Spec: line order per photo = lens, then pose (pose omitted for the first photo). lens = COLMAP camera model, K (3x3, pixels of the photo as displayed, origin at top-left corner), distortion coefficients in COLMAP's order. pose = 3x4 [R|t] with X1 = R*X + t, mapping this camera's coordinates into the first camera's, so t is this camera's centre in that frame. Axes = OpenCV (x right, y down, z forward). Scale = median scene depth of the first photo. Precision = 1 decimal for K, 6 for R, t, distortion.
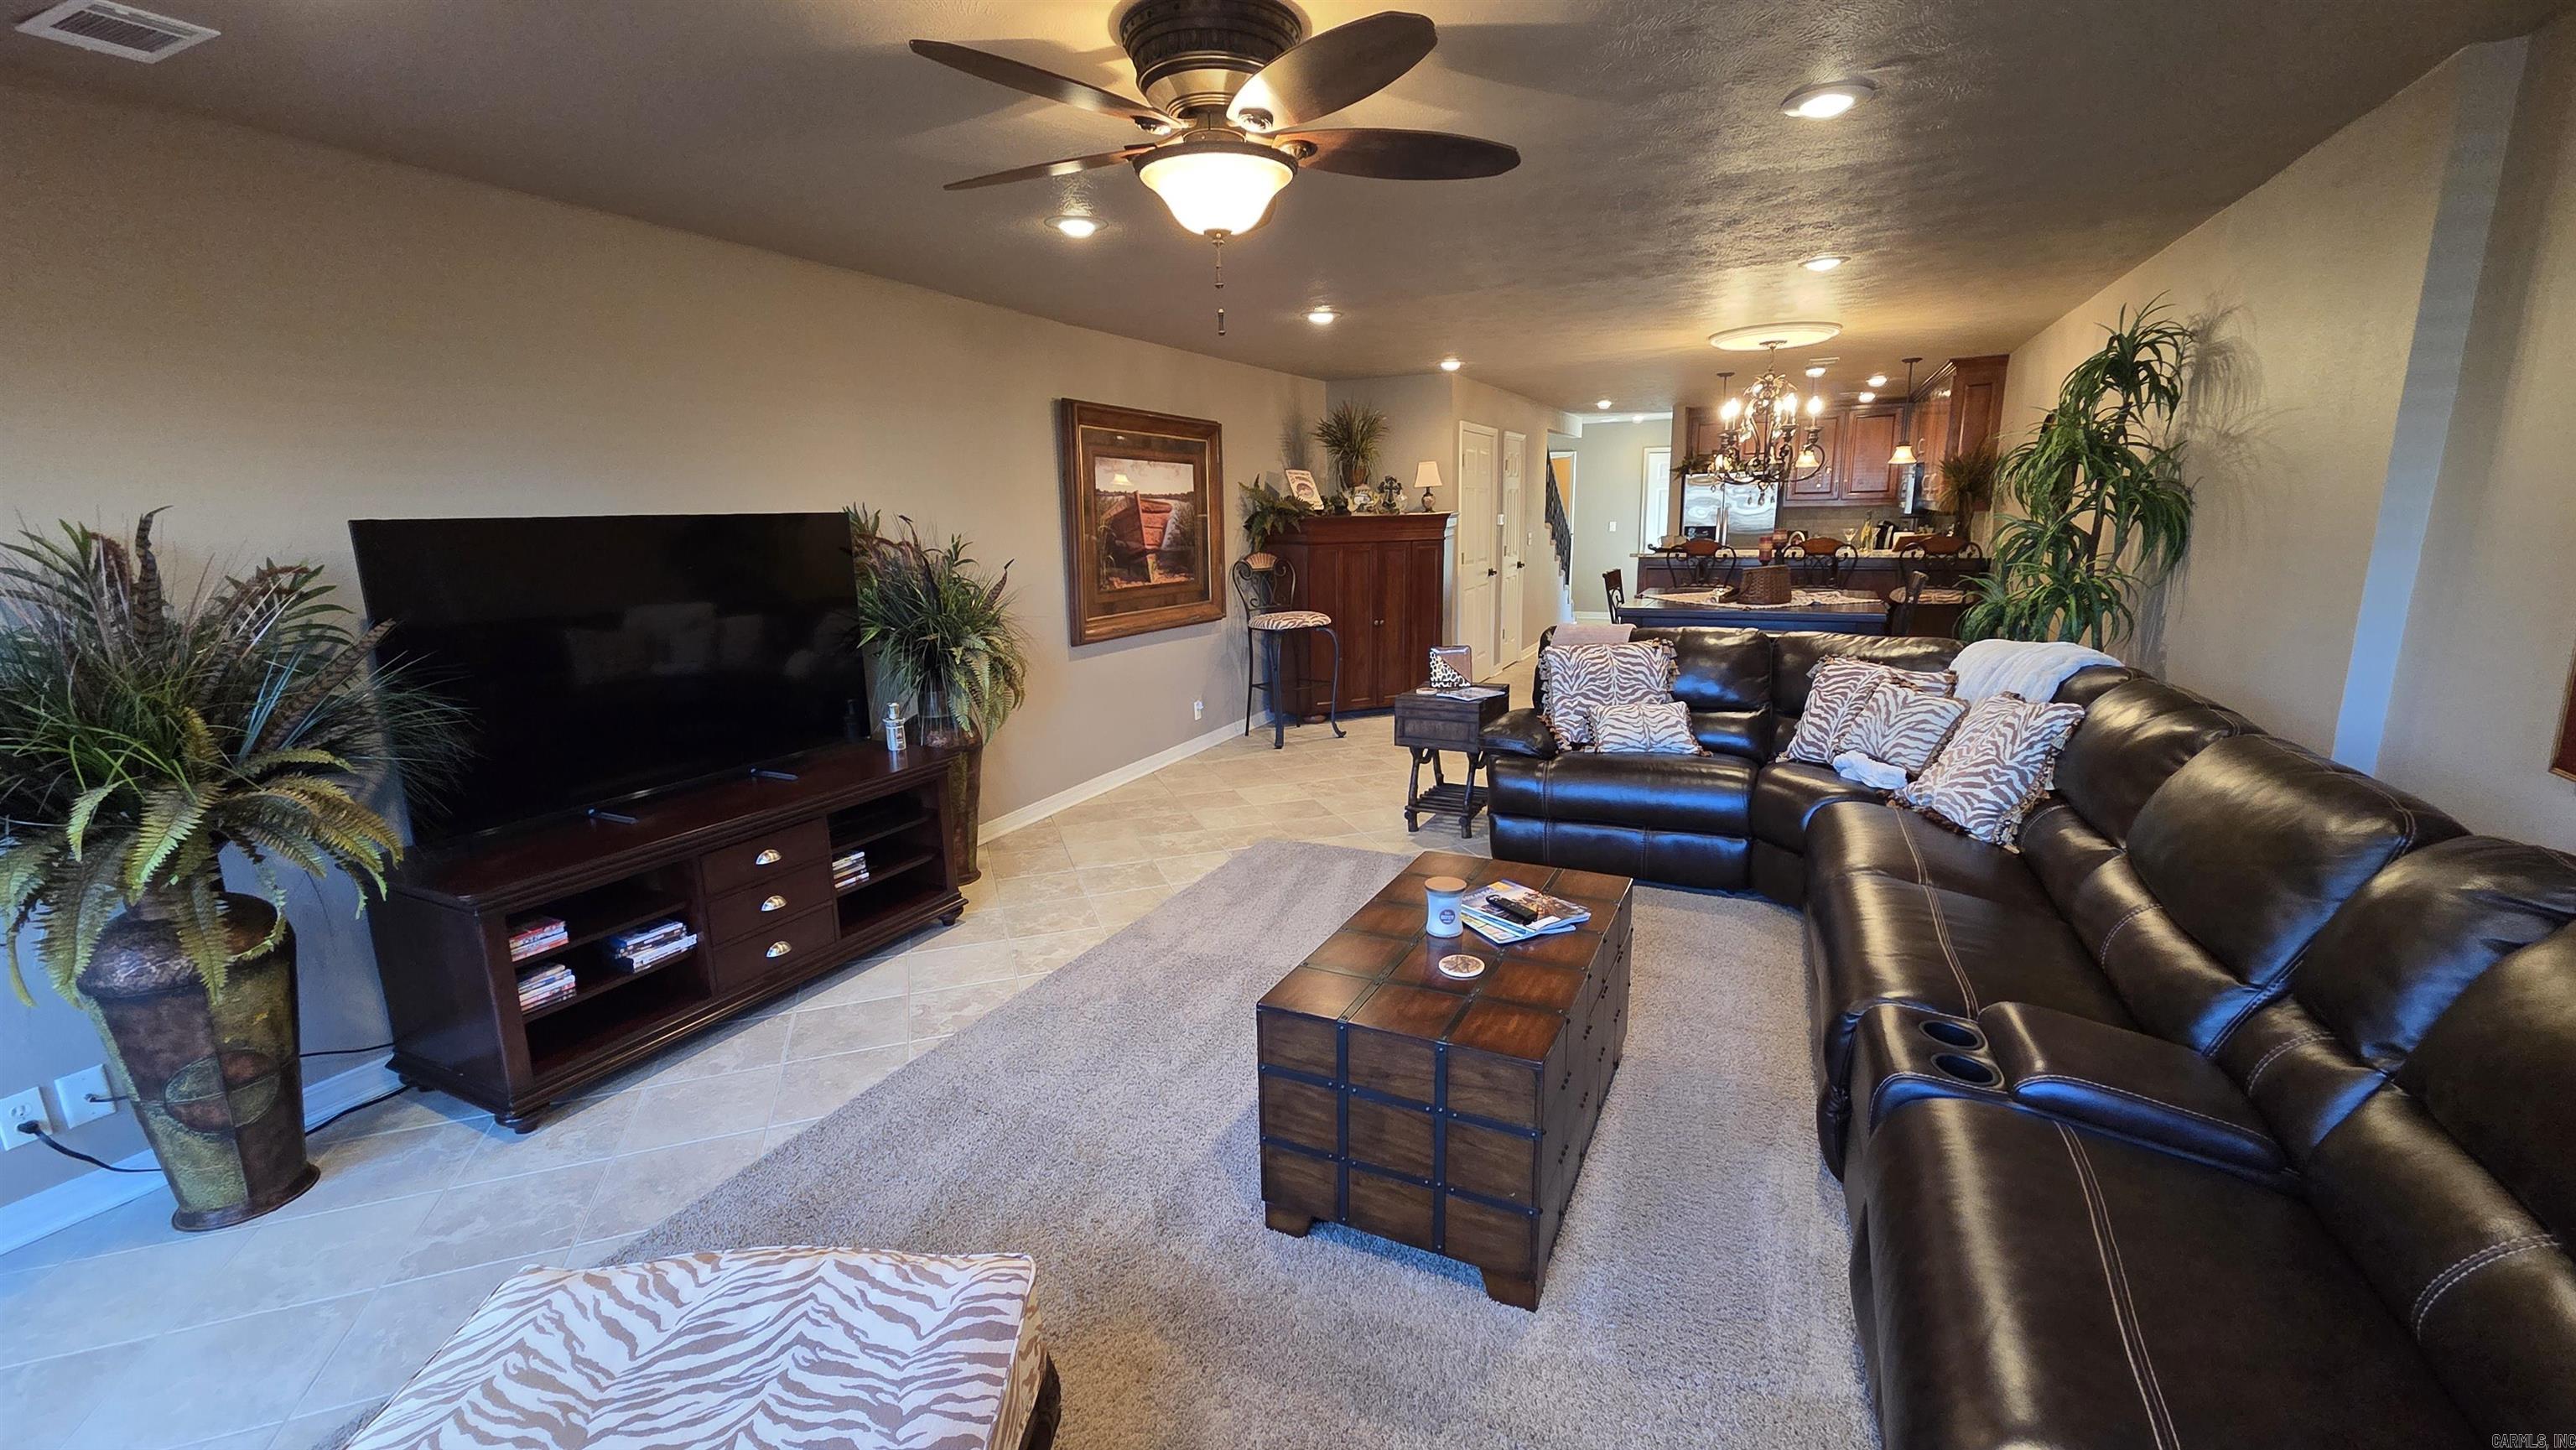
lens RADIAL K [[1050.8, 0, 1291.0], [0, 1050.8, 724.0], [0, 0, 1]] dist [0.004063, -0.000146]
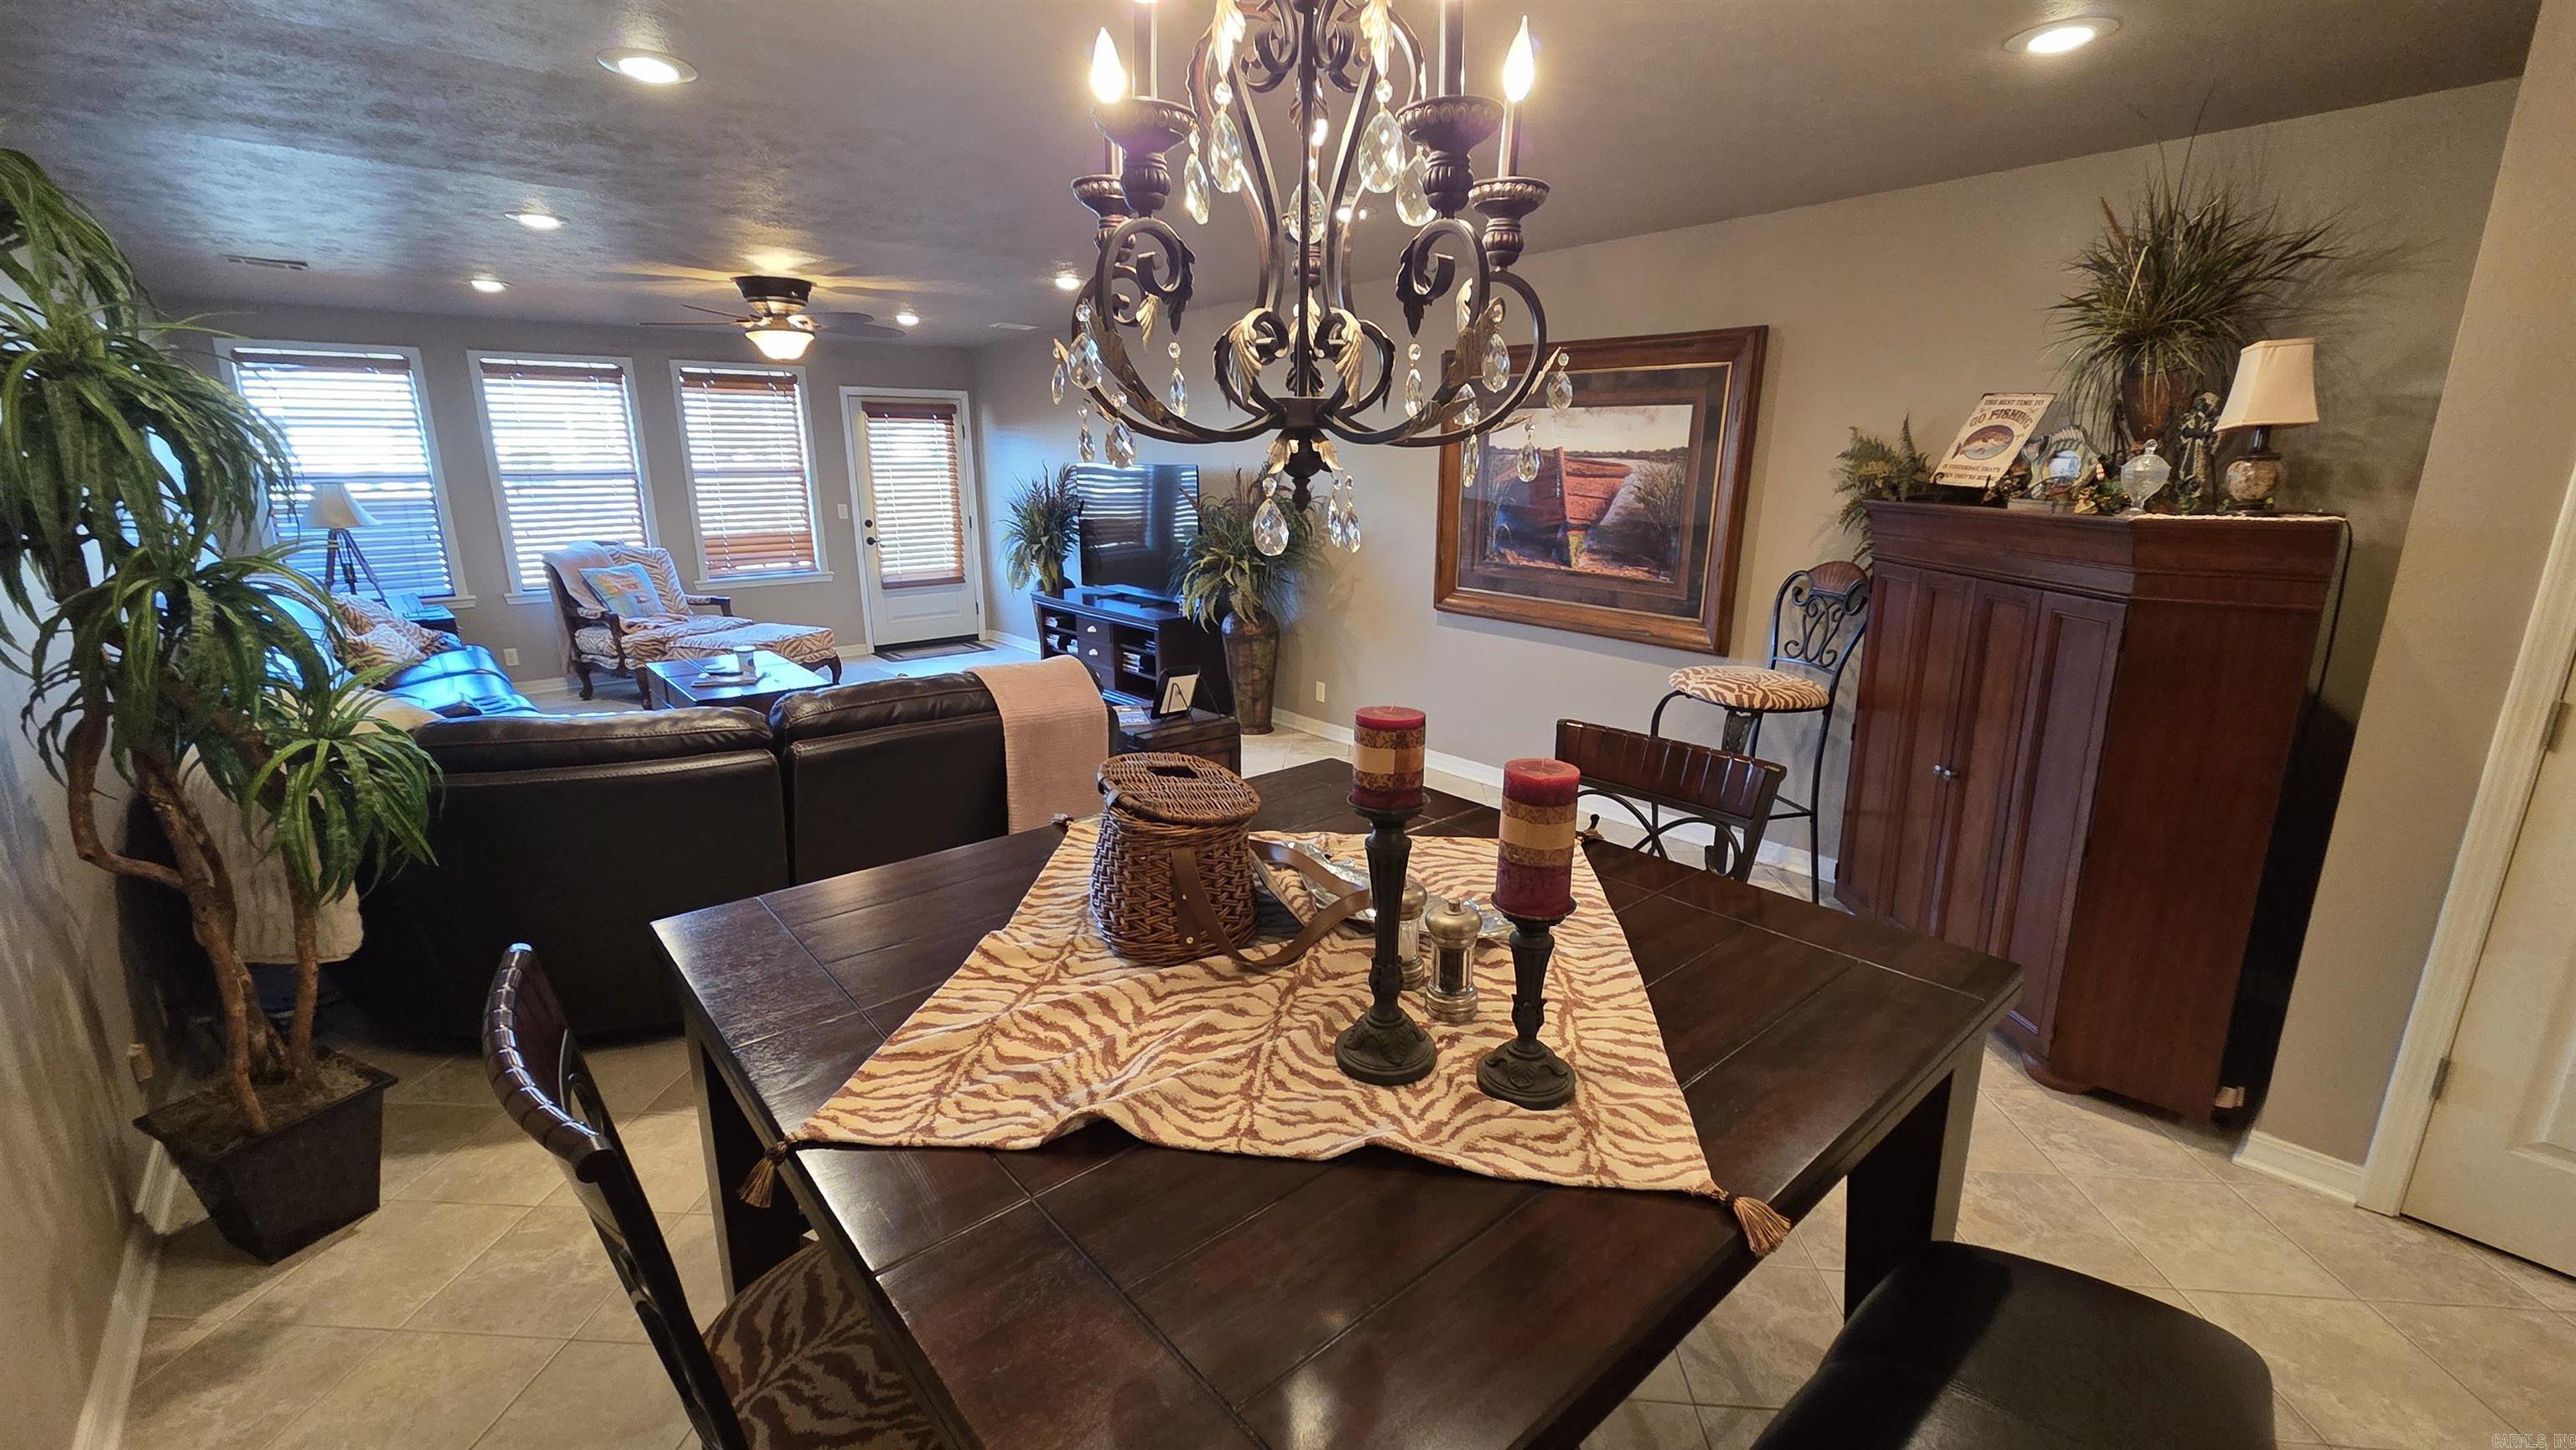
lens RADIAL K [[1050.8, 0, 1288.8], [0, 1050.8, 728.1], [0, 0, 1]] dist [0.004063, -0.000146]
pose [[-0.398606, 0.248299, -0.882871, 0.877105], [-0.180209, 0.922681, 0.340858, -0.335181], [0.899243, 0.294969, -0.323041, 1.464128]]
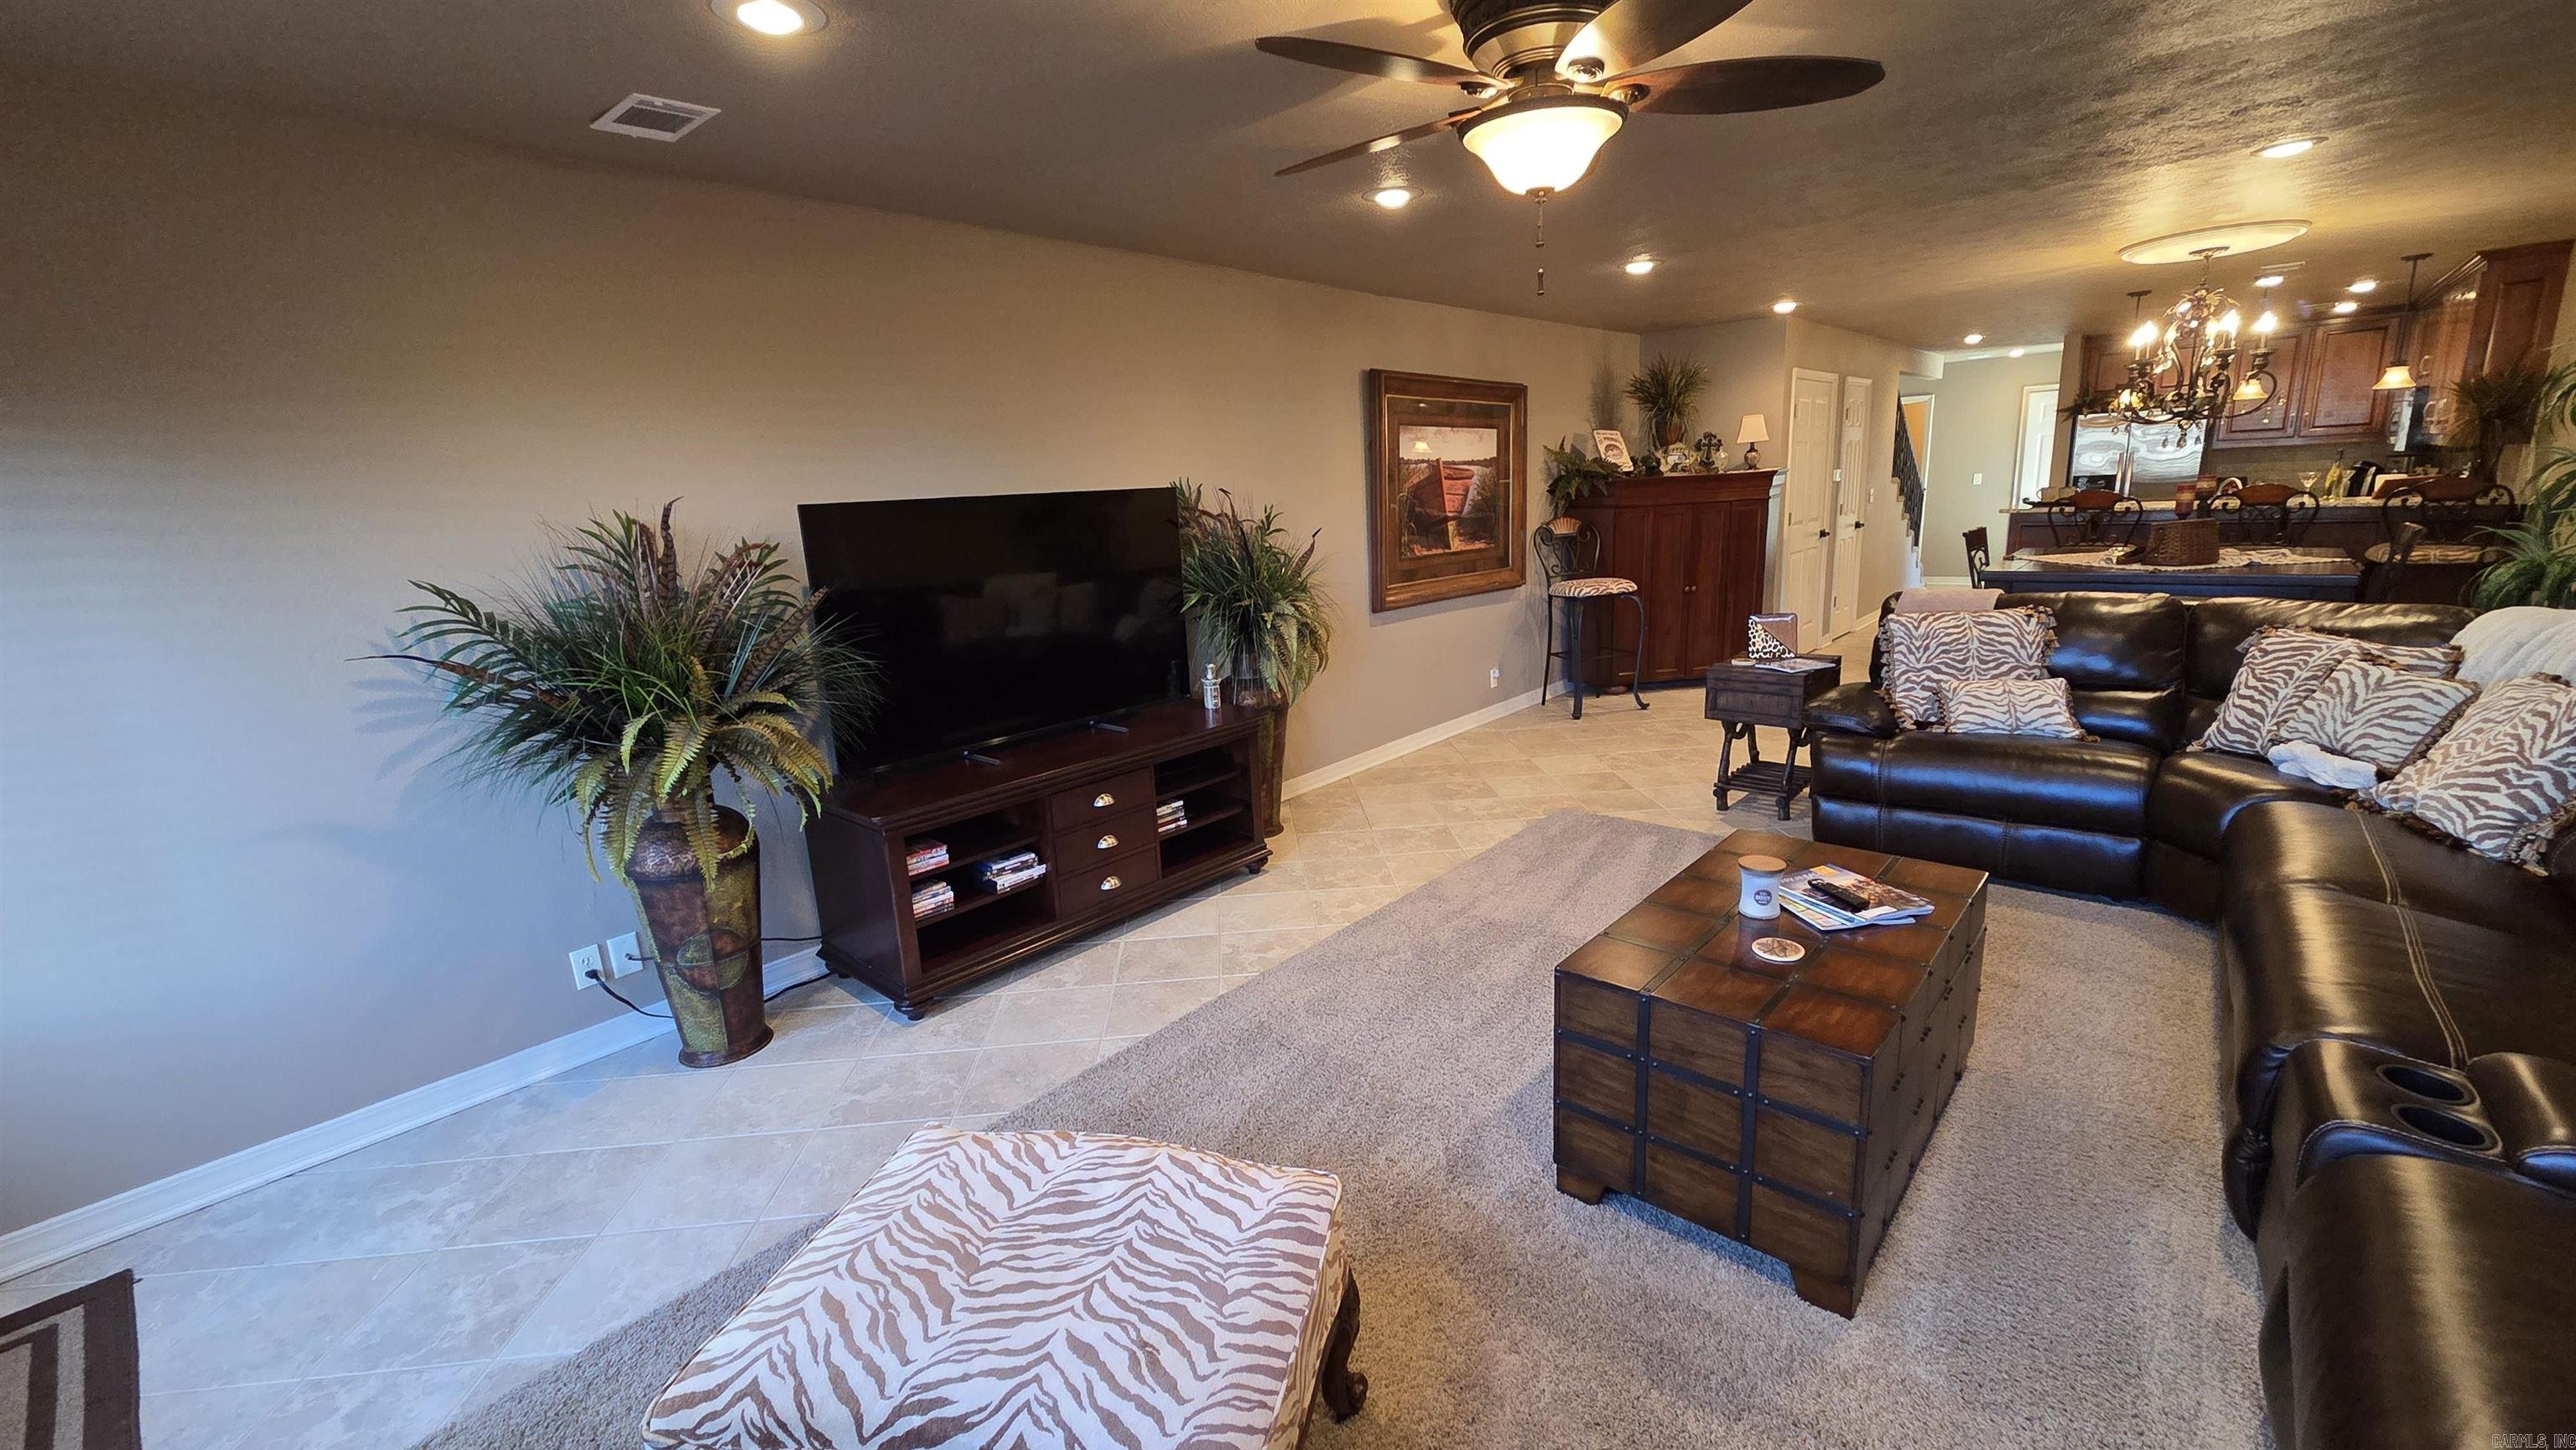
lens RADIAL K [[1050.8, 0, 1291.3], [0, 1050.8, 723.7], [0, 0, 1]] dist [0.004063, -0.000146]
pose [[0.962651, 0.031898, -0.268861, -0.006494], [-0.024046, 0.999184, 0.032449, 0.003490], [0.269676, -0.024772, 0.962632, -0.013467]]
